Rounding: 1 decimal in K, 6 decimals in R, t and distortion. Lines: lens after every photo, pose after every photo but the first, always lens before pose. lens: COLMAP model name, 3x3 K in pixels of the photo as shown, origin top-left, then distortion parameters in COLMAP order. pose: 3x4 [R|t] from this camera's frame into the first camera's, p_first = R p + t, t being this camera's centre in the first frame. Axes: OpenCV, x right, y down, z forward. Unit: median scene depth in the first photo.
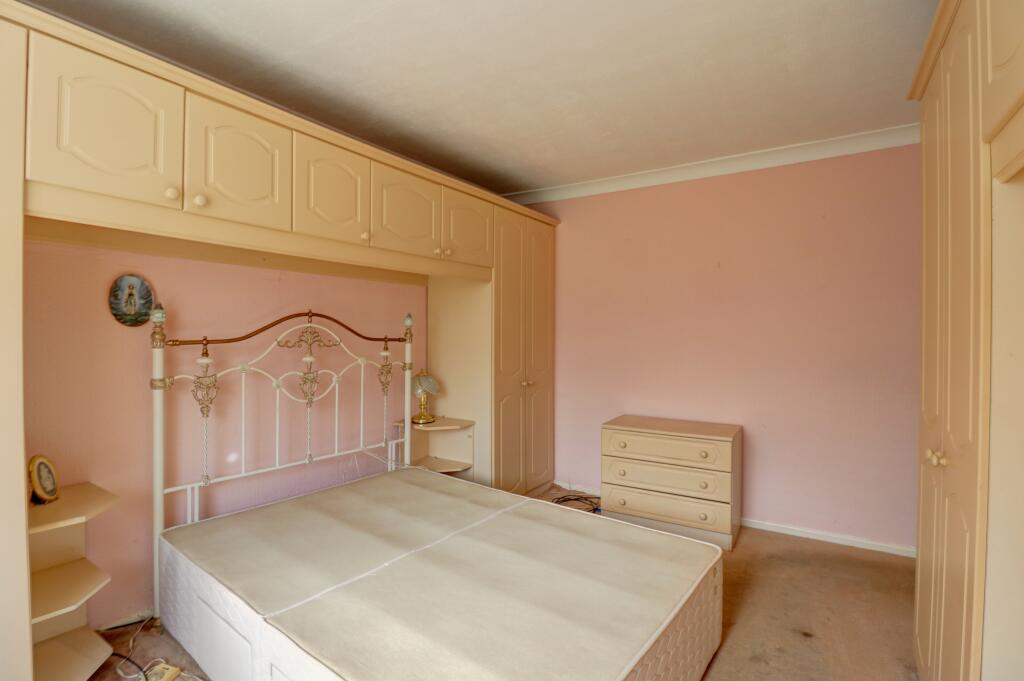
lens RADIAL K [[485.2, 0, 511.3], [0, 485.2, 346.7], [0, 0, 1]] dist [0.001320, 0.000179]
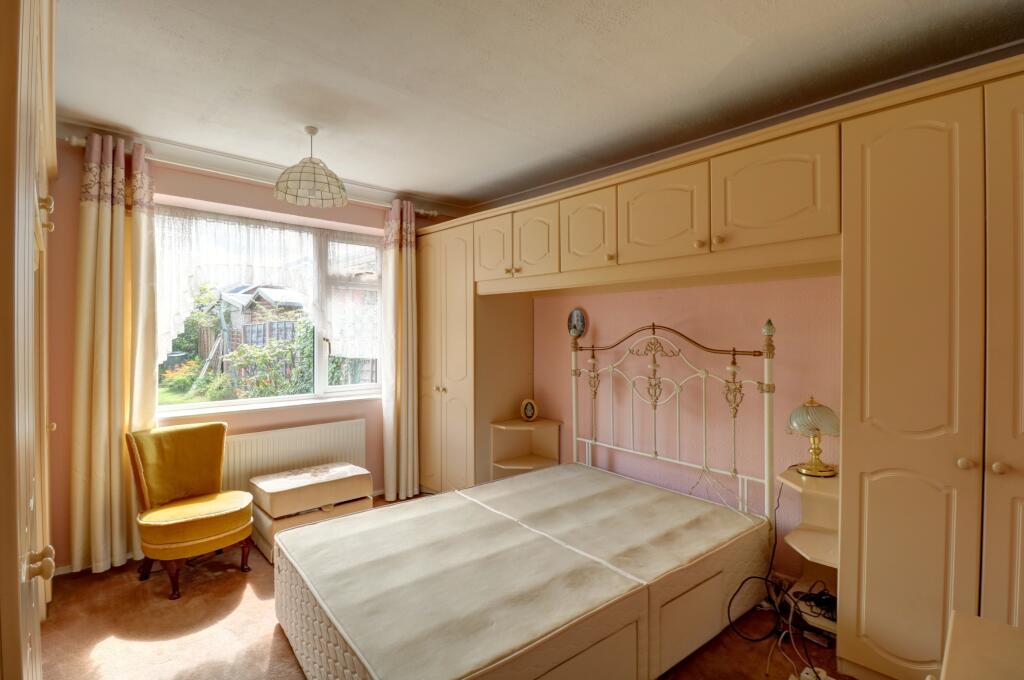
lens RADIAL K [[443.8, 0, 514.4], [0, 443.8, 335.4], [0, 0, 1]] dist [0.001003, 0.000060]
pose [[-0.196221, -0.017780, -0.980398, 0.726120], [-0.041448, 0.999092, -0.009824, -0.025732], [0.979683, 0.038708, -0.196780, 0.964546]]
